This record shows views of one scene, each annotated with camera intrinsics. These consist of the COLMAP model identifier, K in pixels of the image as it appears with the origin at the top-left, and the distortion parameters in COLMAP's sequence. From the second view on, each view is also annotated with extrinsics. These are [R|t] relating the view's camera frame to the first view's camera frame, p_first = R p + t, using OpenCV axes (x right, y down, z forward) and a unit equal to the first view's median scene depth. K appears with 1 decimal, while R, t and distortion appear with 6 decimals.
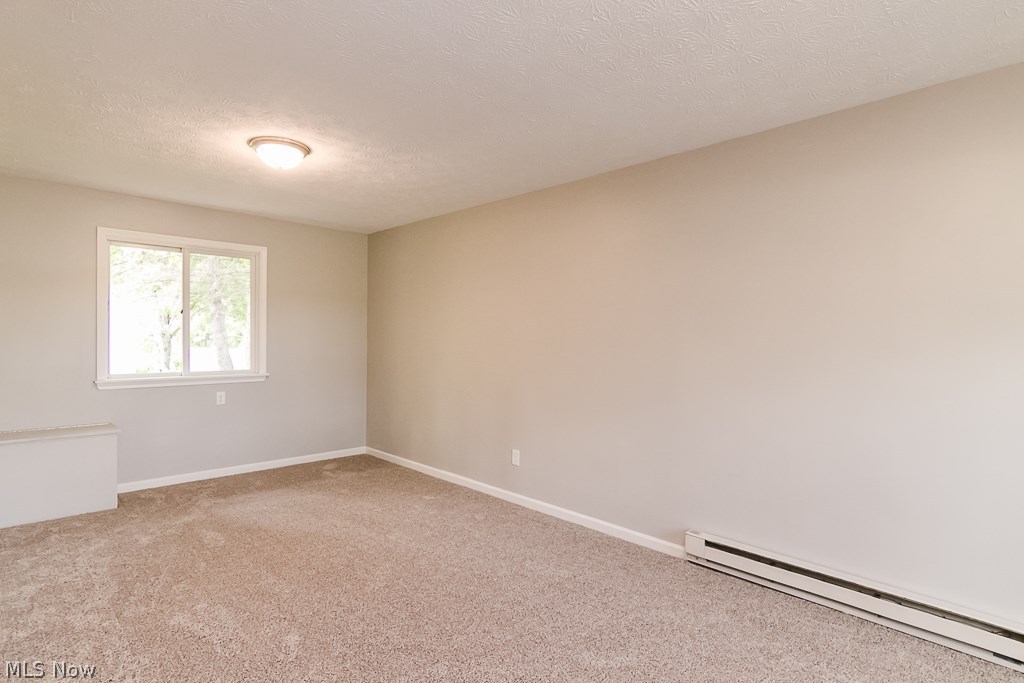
lens RADIAL K [[522.2, 0, 486.3], [0, 522.2, 345.3], [0, 0, 1]] dist [-0.004301, -0.000128]
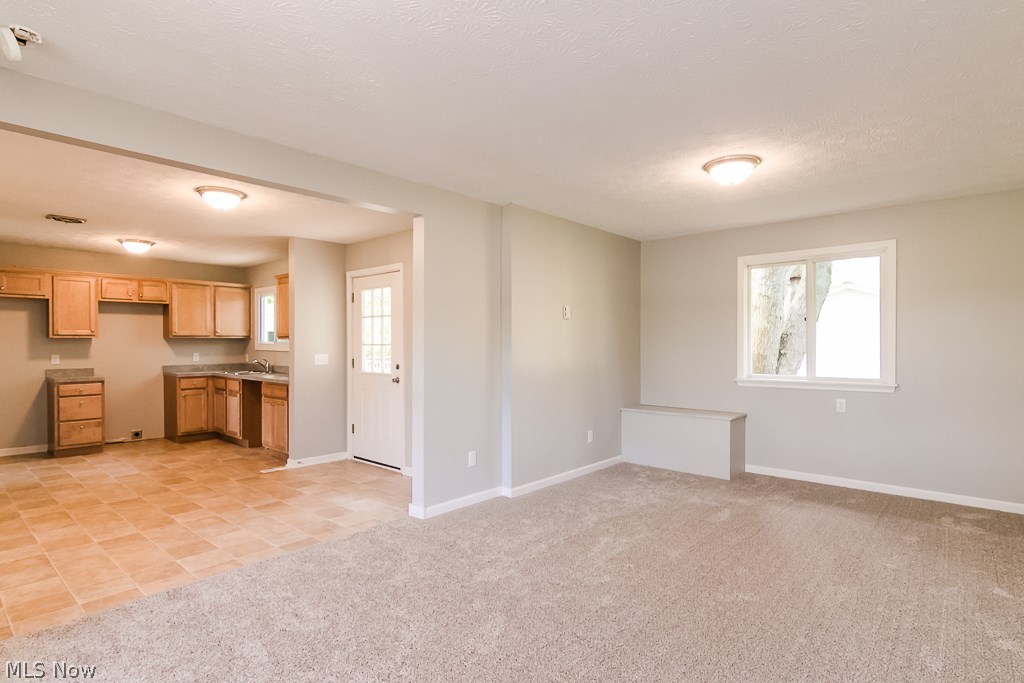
lens RADIAL K [[522.2, 0, 512.7], [0, 522.2, 349.1], [0, 0, 1]] dist [-0.004301, -0.000128]
pose [[0.078105, 0.001675, -0.996944, 0.497060], [-0.007214, 0.999973, 0.001115, -0.001184], [0.996919, 0.007105, 0.078115, 0.372468]]
